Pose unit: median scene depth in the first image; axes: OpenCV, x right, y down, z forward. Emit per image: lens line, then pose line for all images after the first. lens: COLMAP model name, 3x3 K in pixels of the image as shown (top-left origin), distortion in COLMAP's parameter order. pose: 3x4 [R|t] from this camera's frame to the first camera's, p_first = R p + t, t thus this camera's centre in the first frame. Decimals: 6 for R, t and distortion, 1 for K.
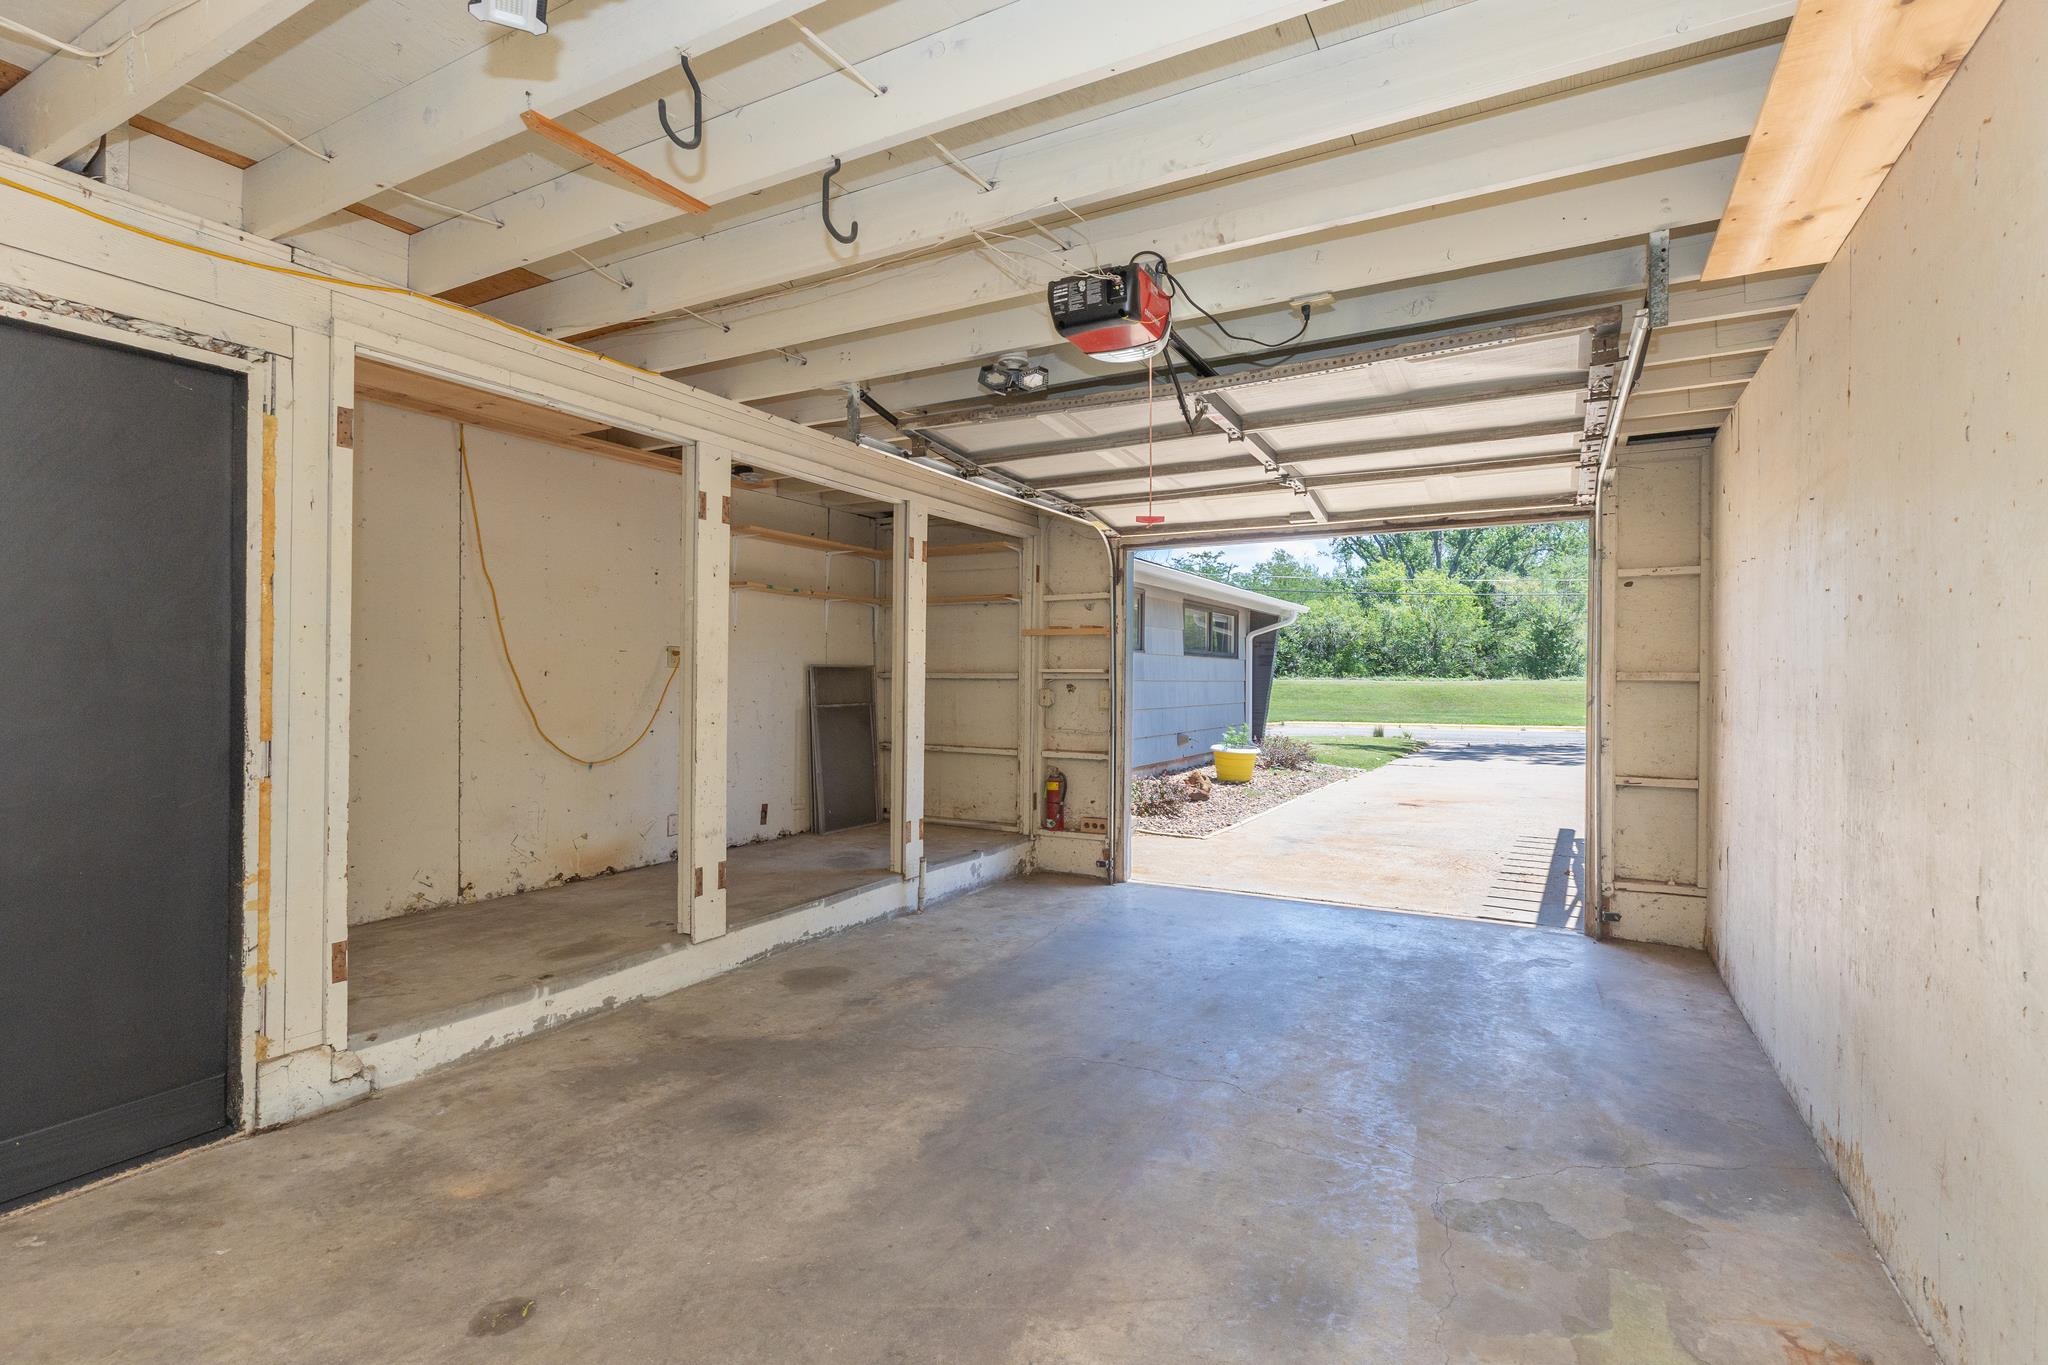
lens RADIAL K [[789.2, 0, 1024.0], [0, 789.2, 682.5], [0, 0, 1]] dist [0.001085, -0.000007]
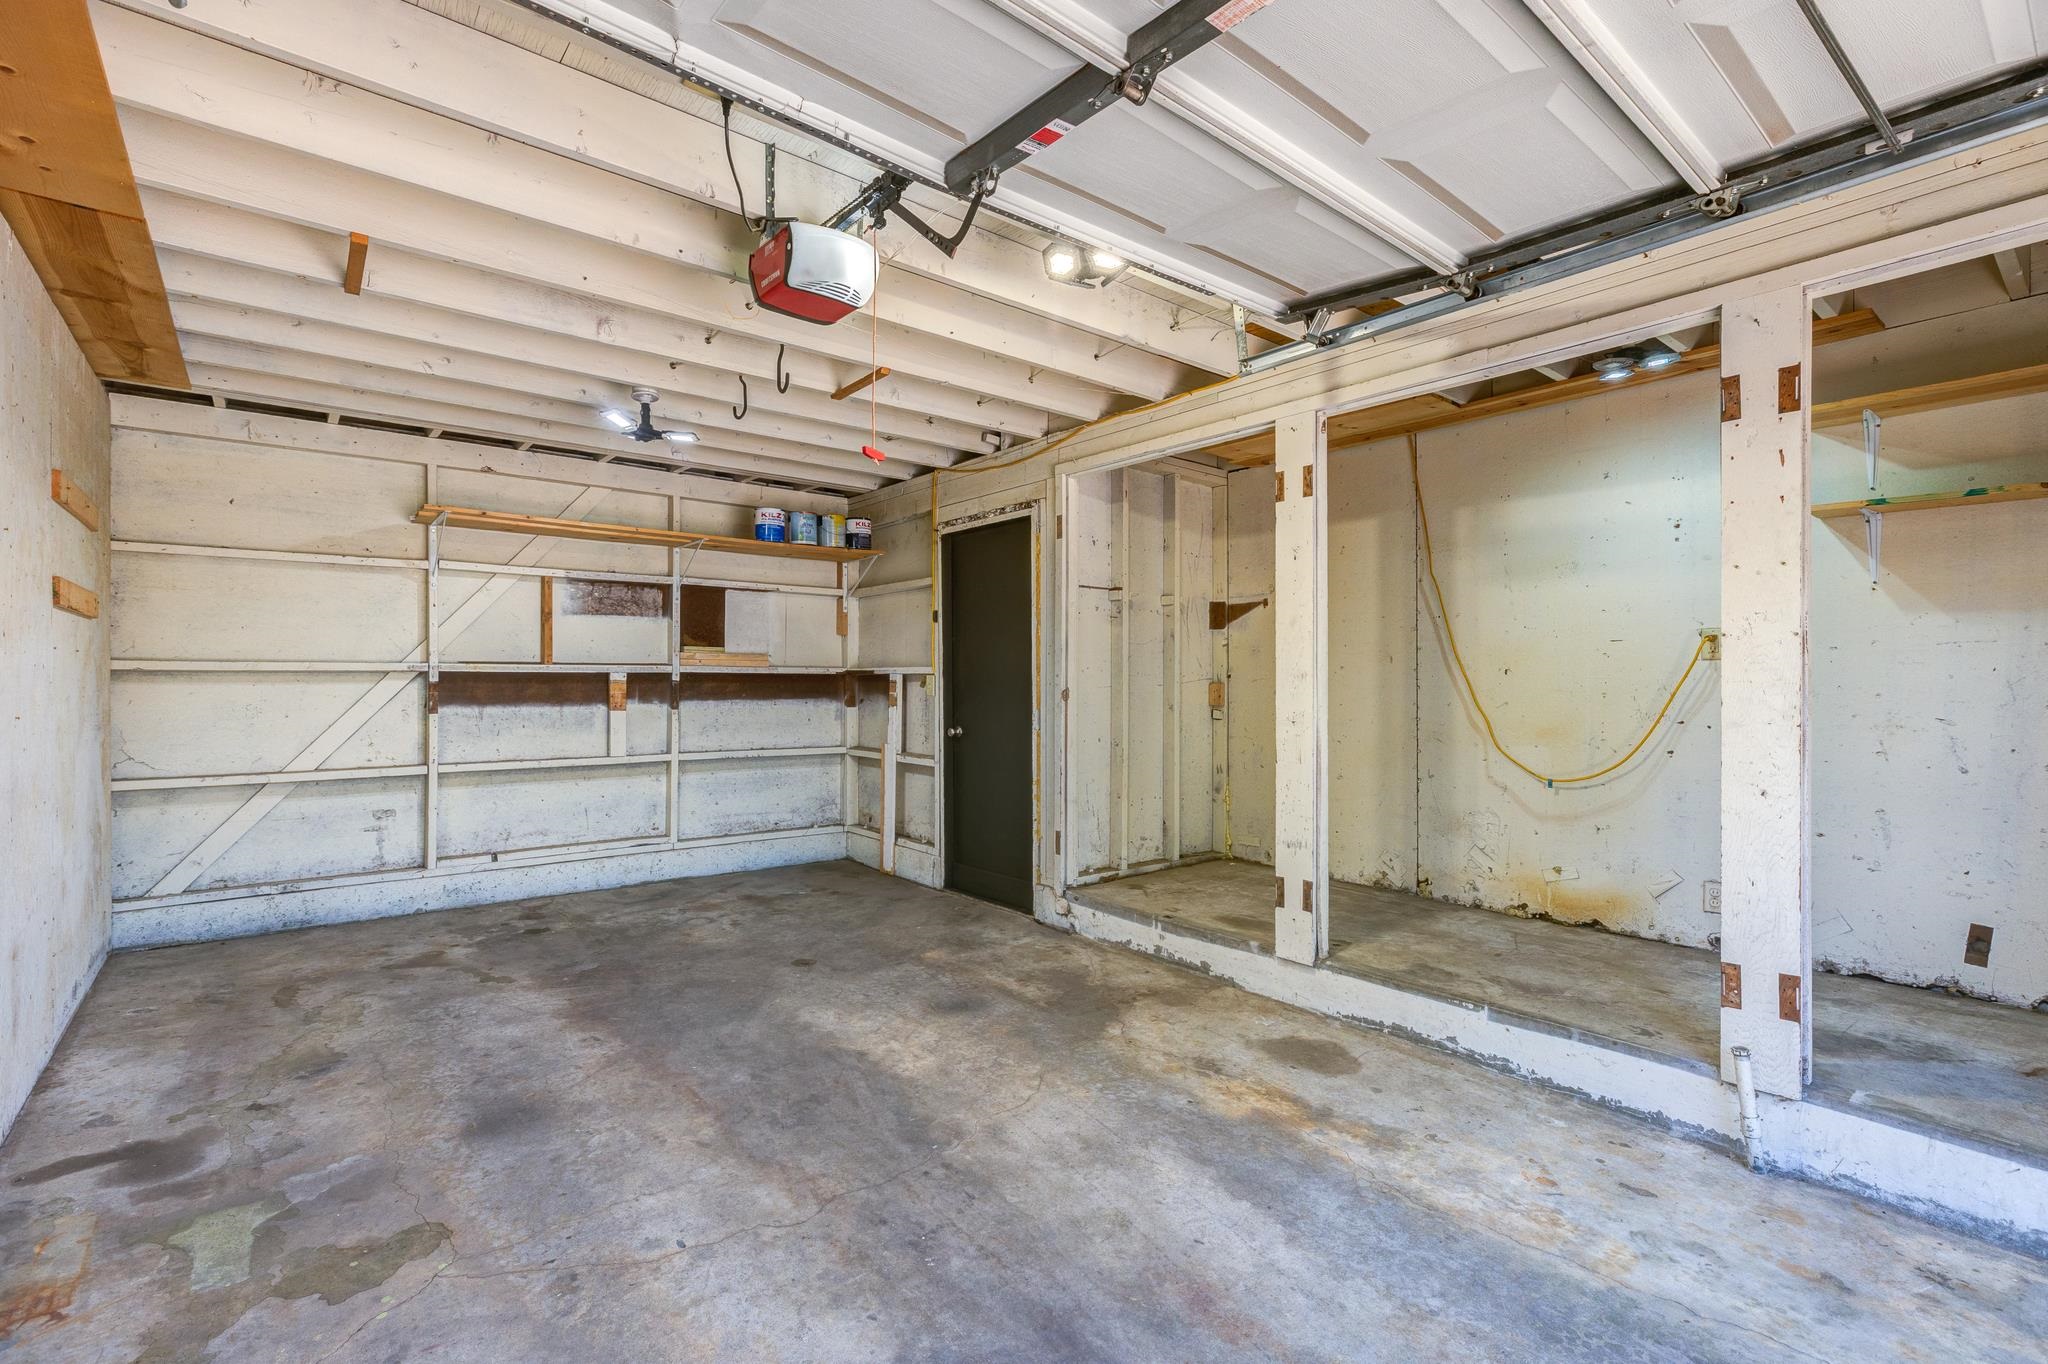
lens RADIAL K [[916.8, 0, 1024.0], [0, 916.8, 682.0], [0, 0, 1]] dist [0.003027, -0.000291]
pose [[-0.286744, -0.007491, -0.957978, 0.830595], [-0.008909, 0.999947, -0.005152, 0.015647], [0.957966, 0.007057, -0.286796, 1.190370]]
